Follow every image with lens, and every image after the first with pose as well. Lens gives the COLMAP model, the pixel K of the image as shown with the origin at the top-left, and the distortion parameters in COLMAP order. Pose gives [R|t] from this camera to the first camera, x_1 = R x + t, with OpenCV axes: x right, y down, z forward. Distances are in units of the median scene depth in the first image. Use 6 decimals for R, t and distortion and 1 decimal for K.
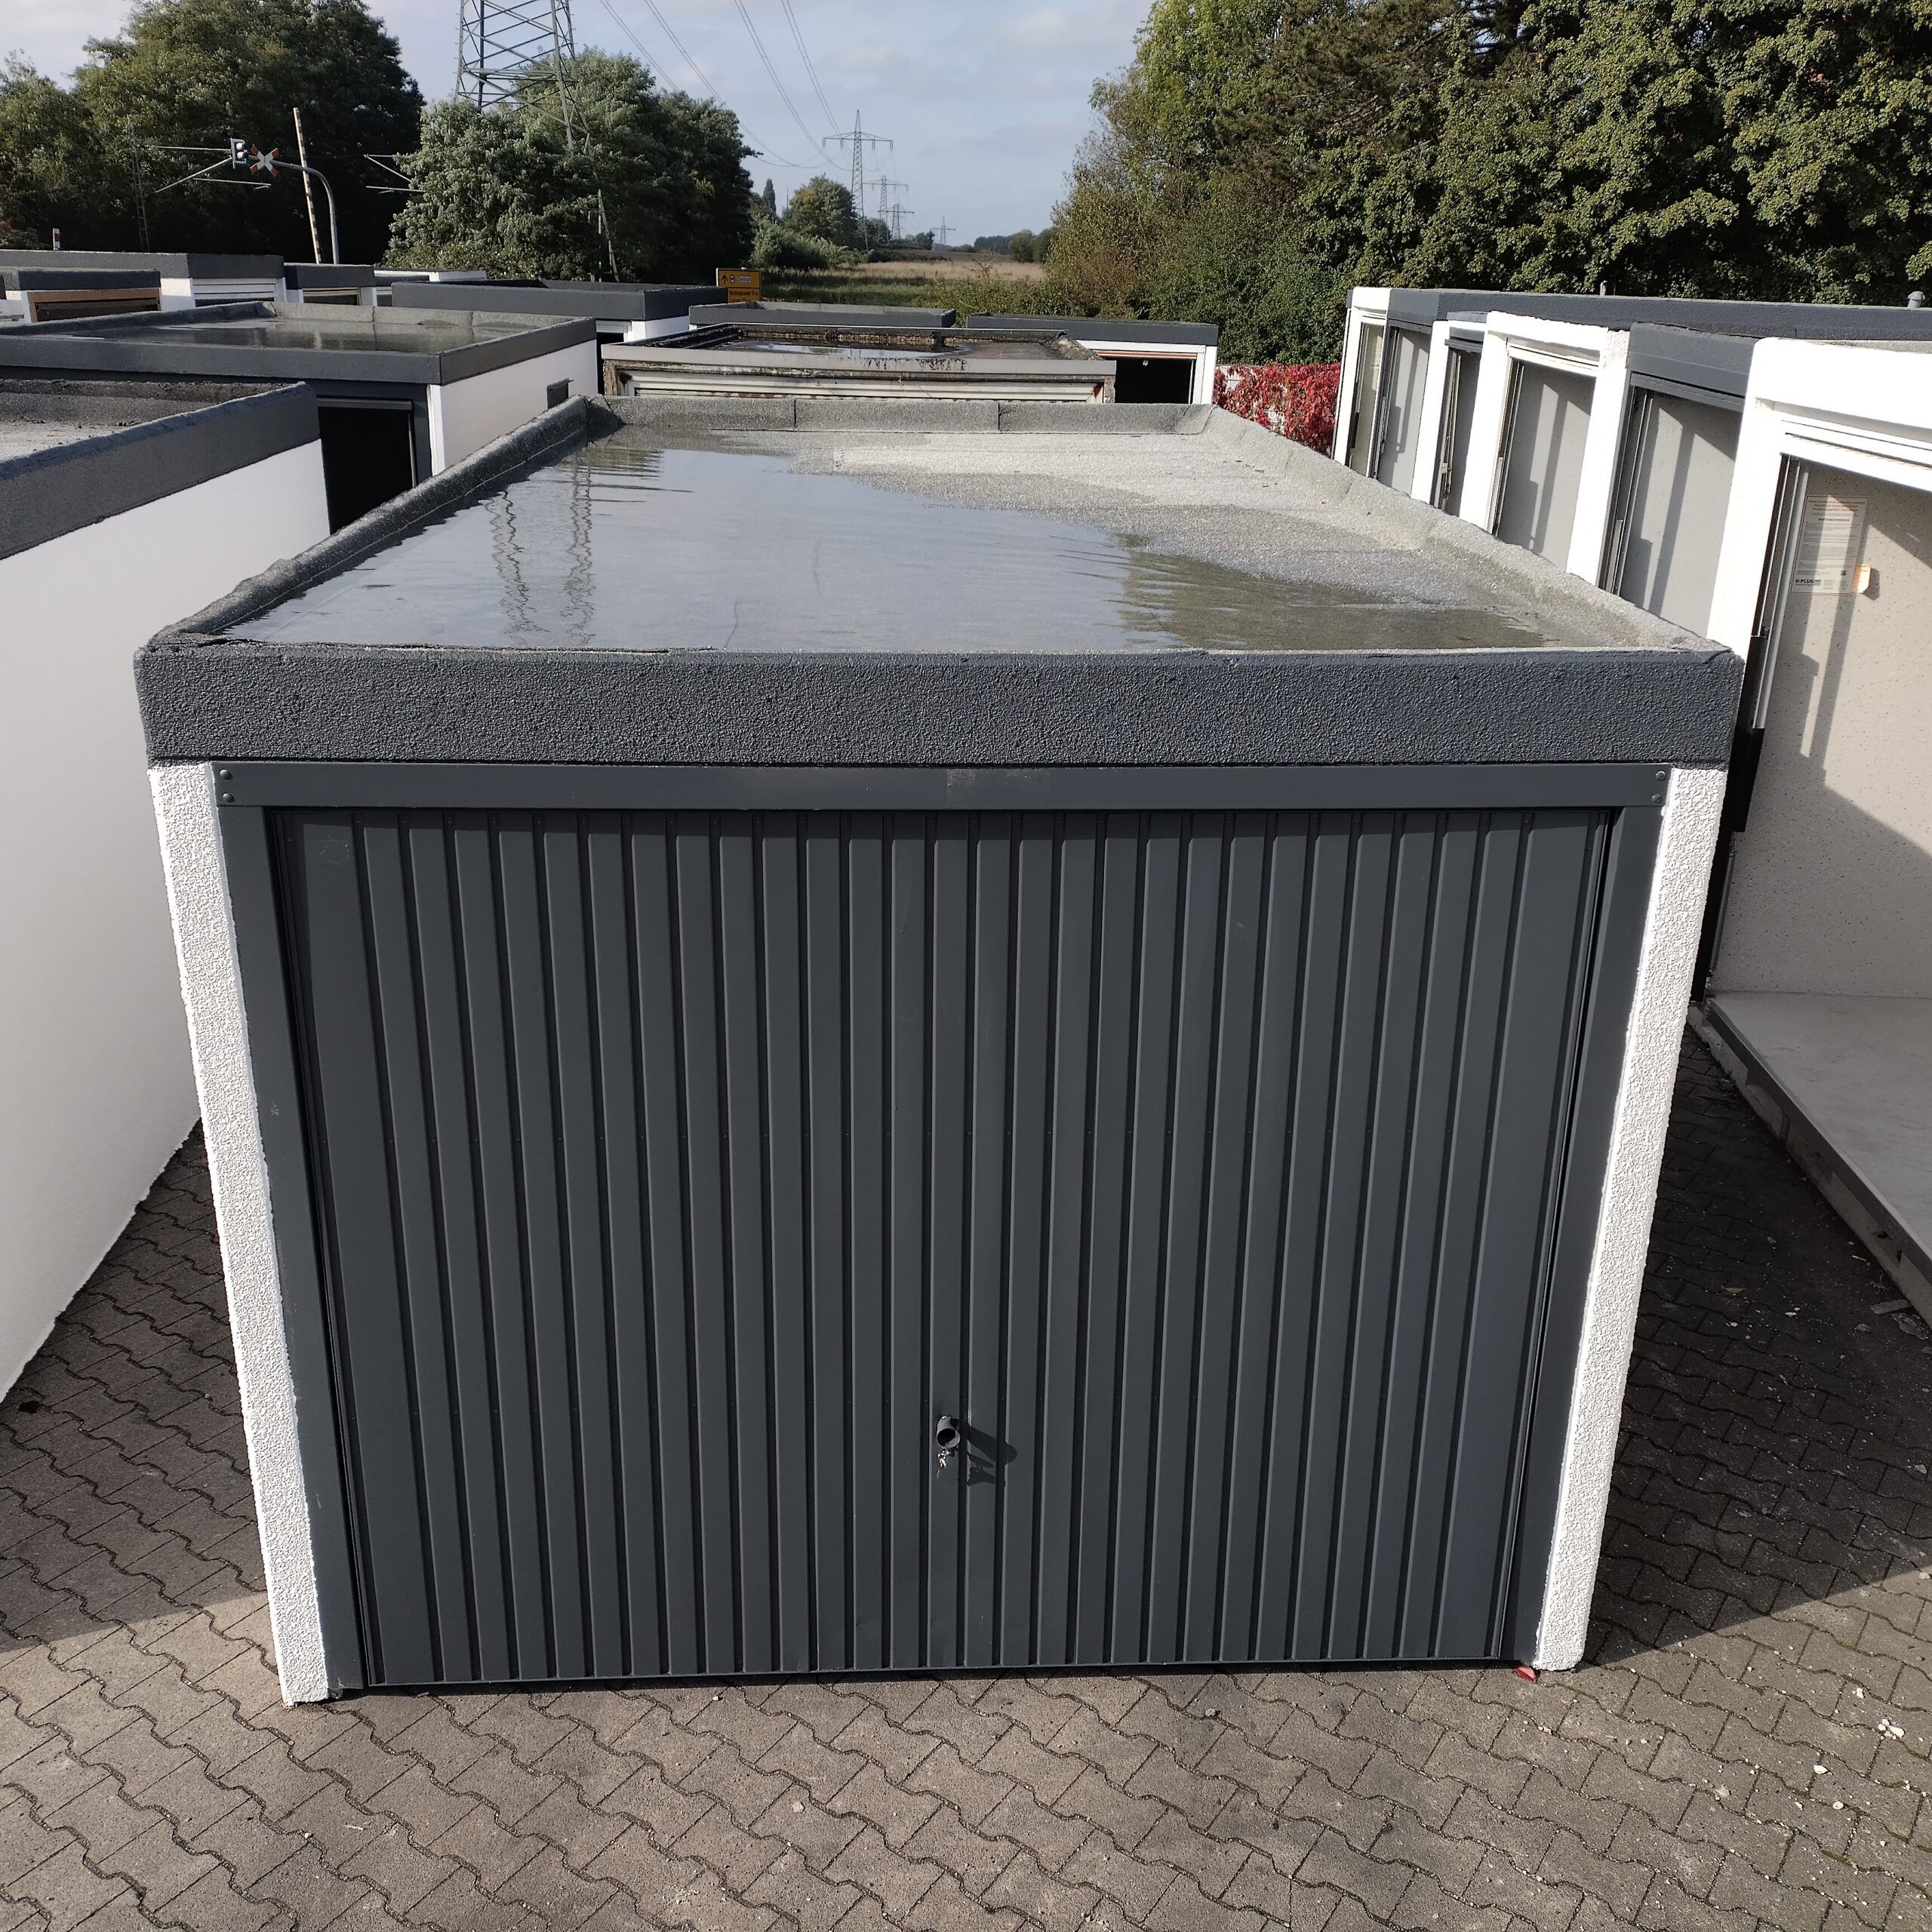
lens RADIAL K [[1866.7, 0, 971.8], [0, 1866.7, 966.6], [0, 0, 1]] dist [0.132349, -0.231247]
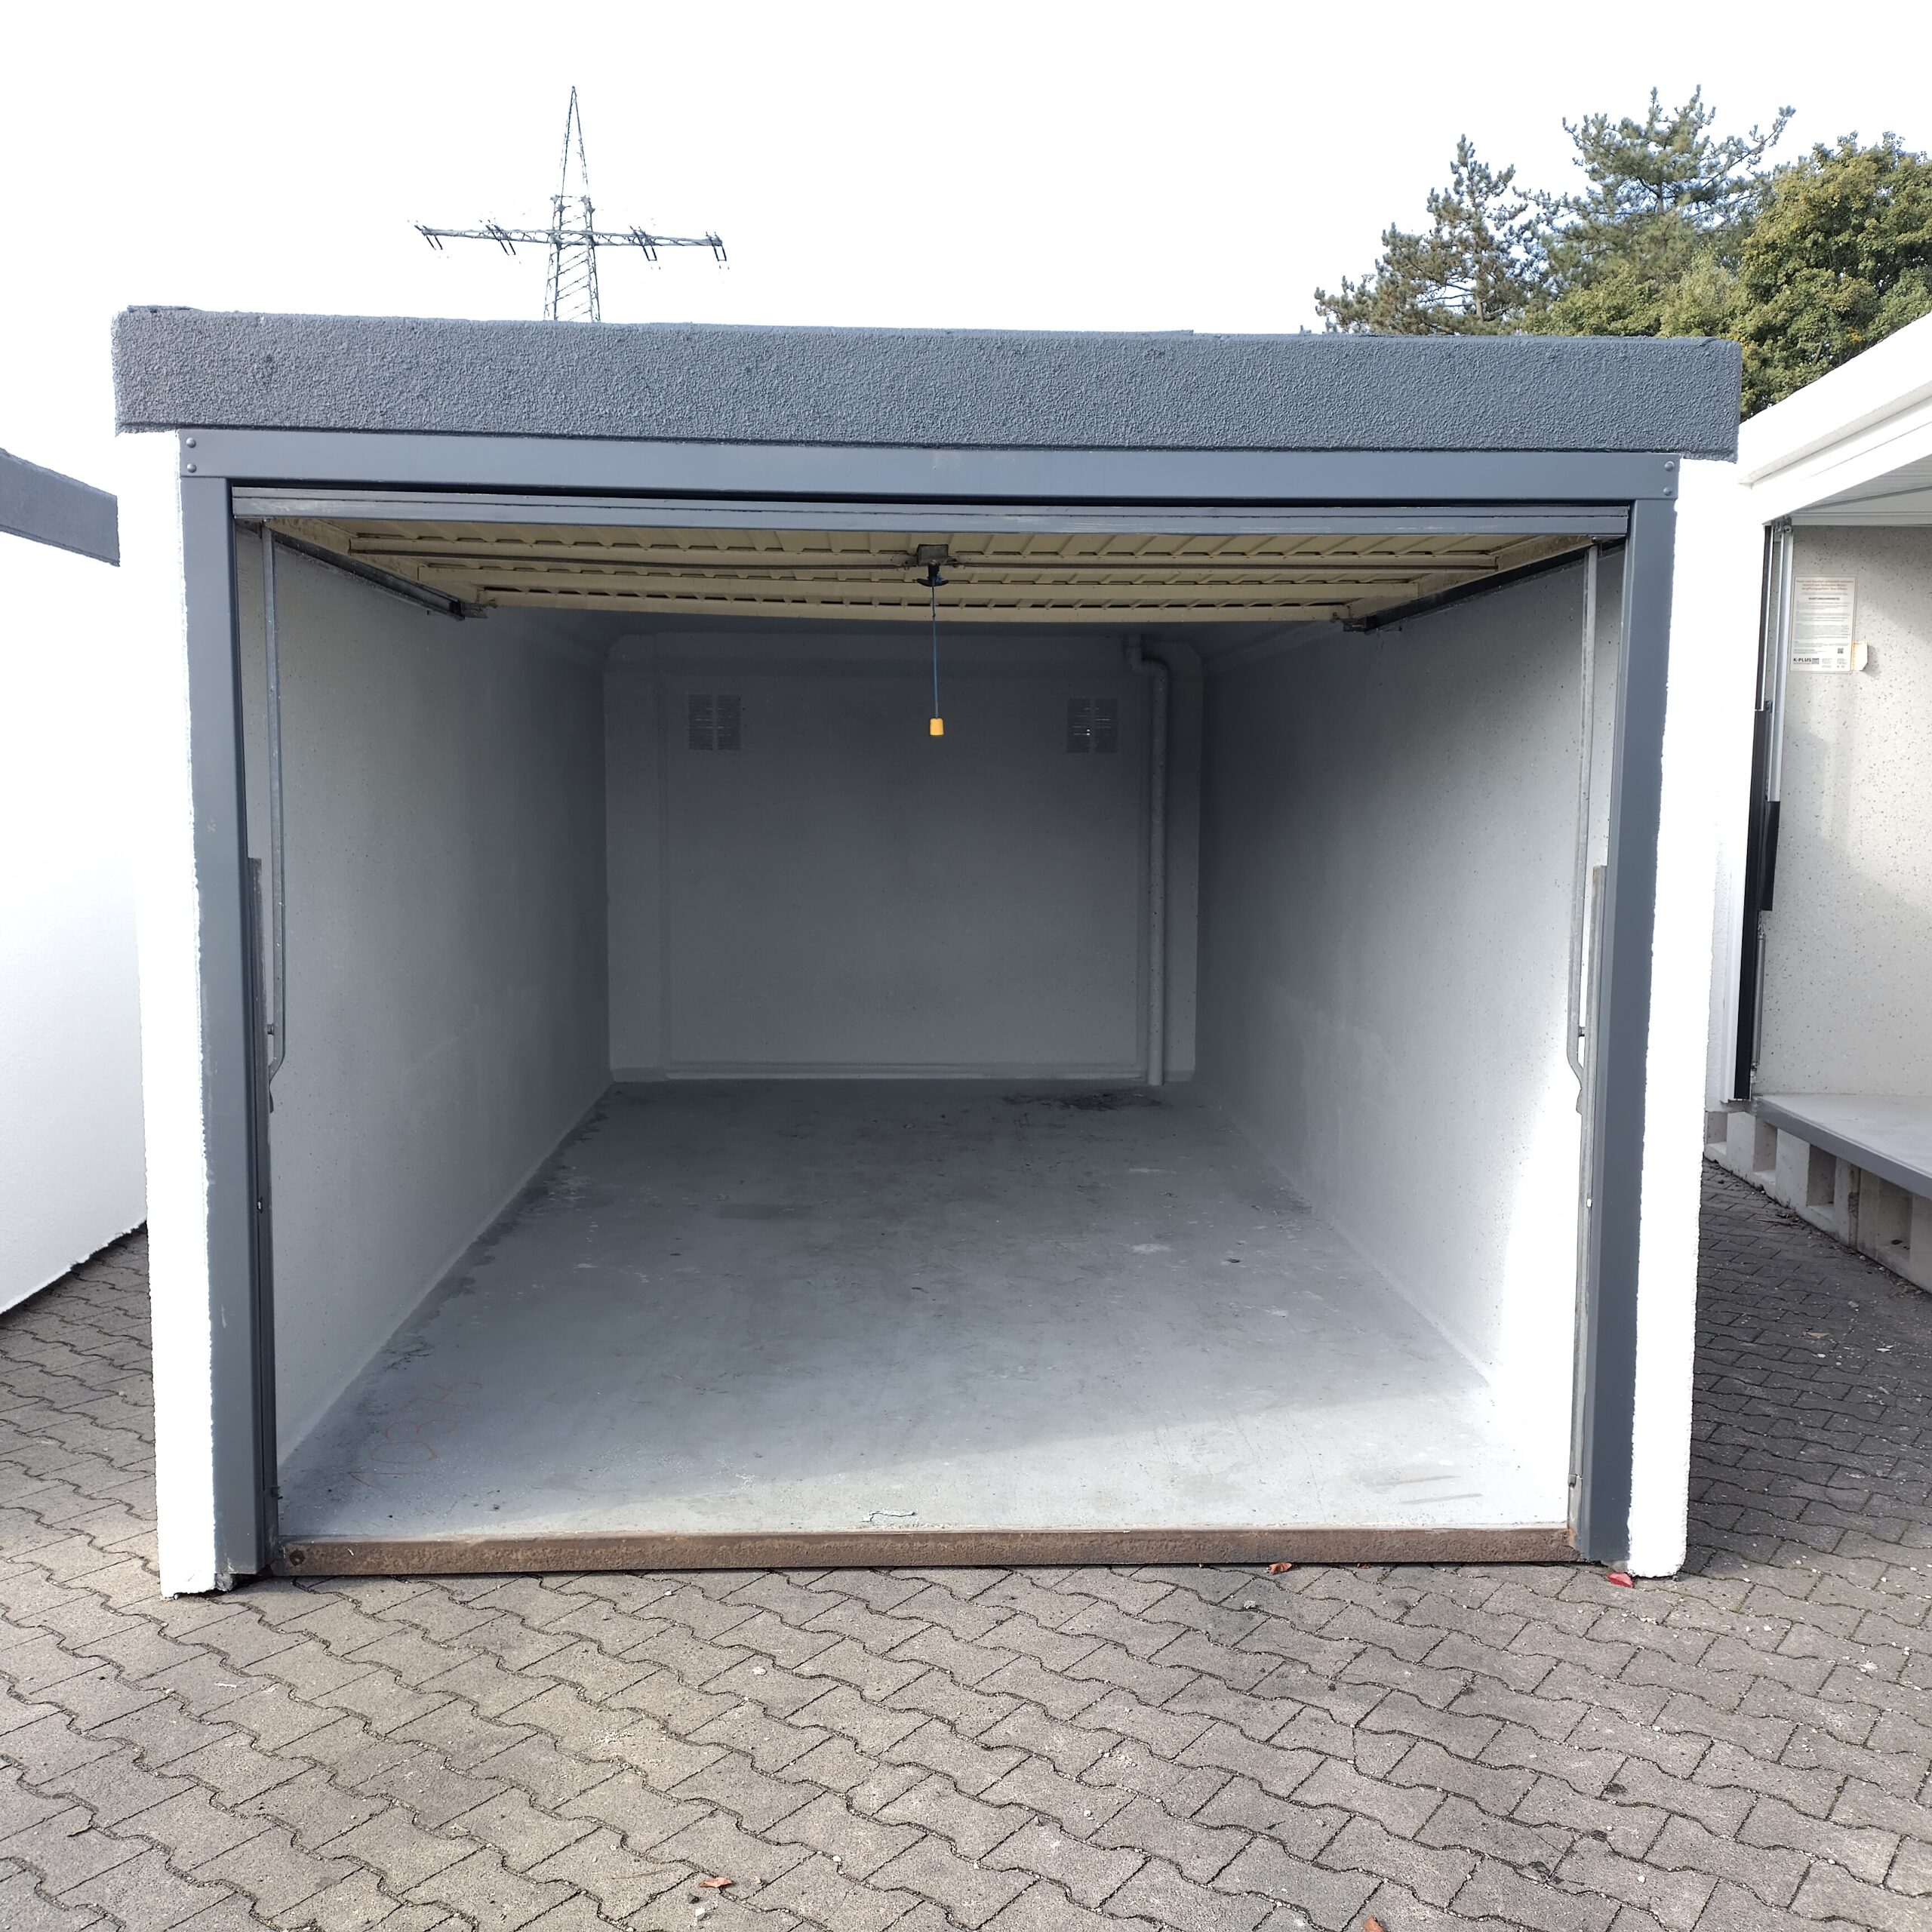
lens RADIAL K [[1871.3, 0, 969.6], [0, 1871.3, 966.4], [0, 0, 1]] dist [0.129802, -0.233626]
pose [[0.999924, -0.007159, -0.010036, 0.011641], [0.004283, 0.965133, -0.261727, 0.353788], [0.011560, 0.261664, 0.965090, 0.110068]]
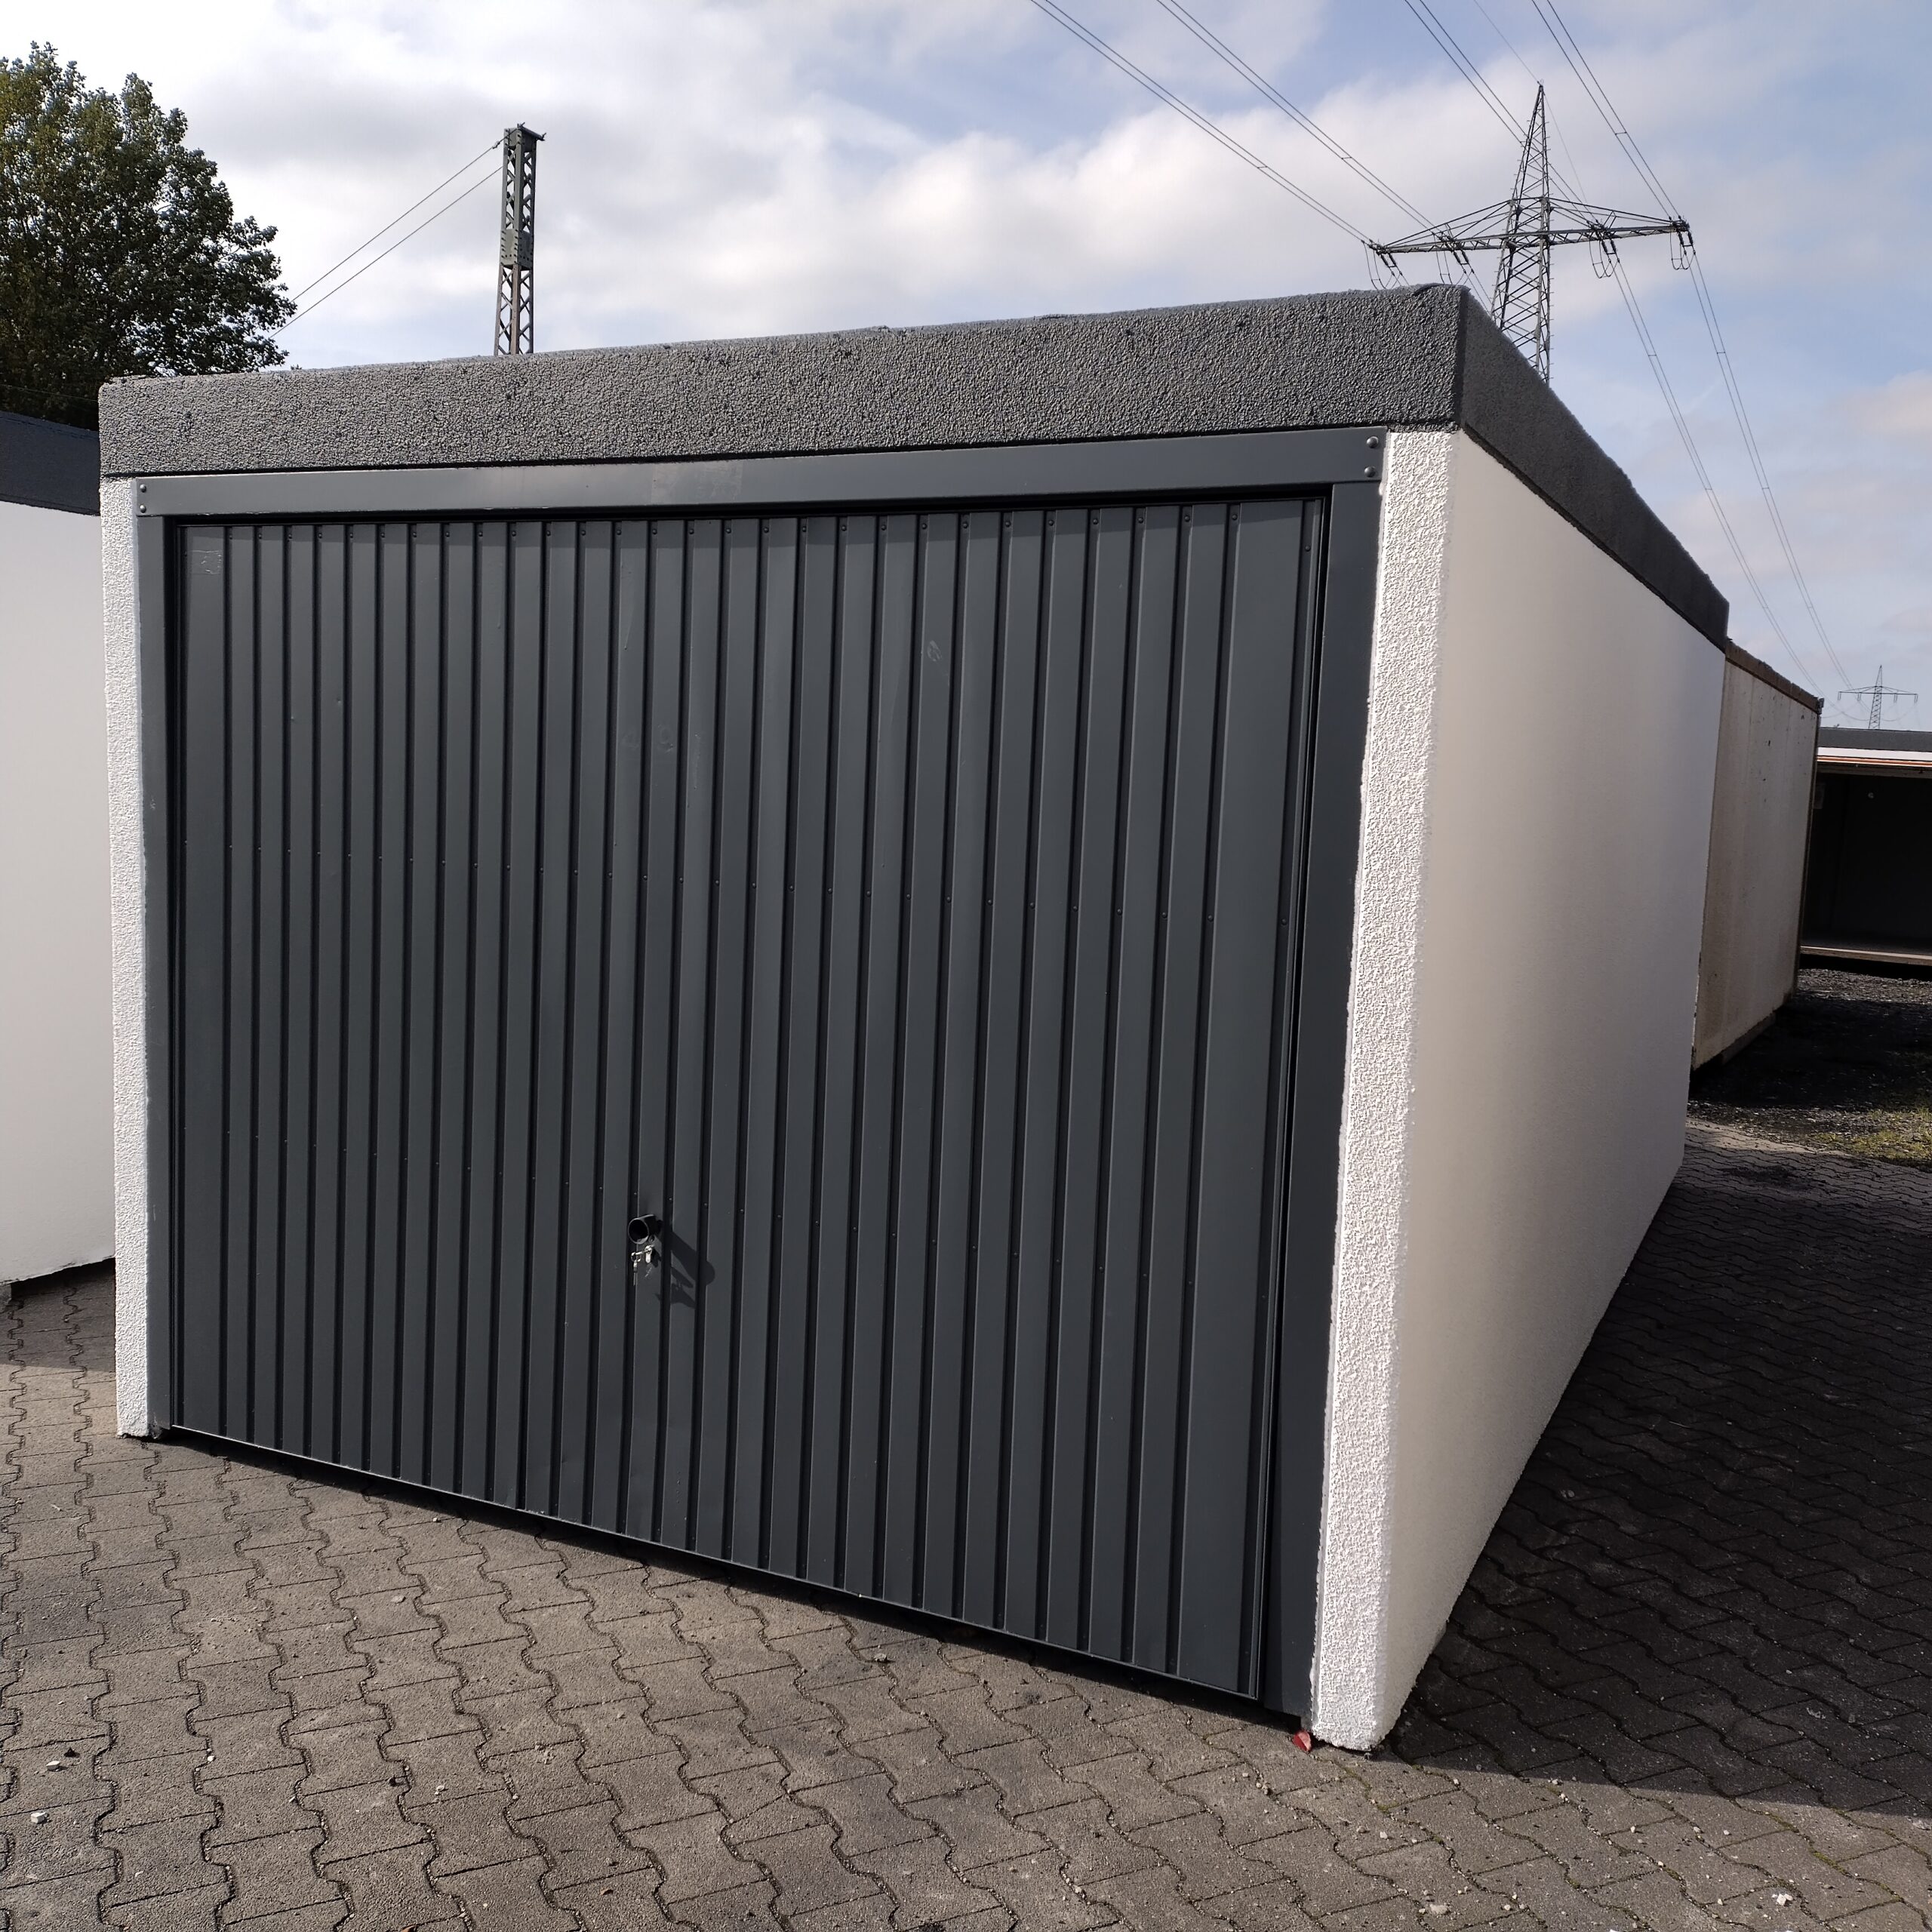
lens RADIAL K [[1871.3, 0, 969.6], [0, 1871.3, 966.4], [0, 0, 1]] dist [0.129802, -0.233626]
pose [[0.877016, 0.067389, -0.475713, 0.546801], [-0.192795, 0.956266, -0.219969, 0.293910], [0.440084, 0.284631, 0.851652, 0.254557]]
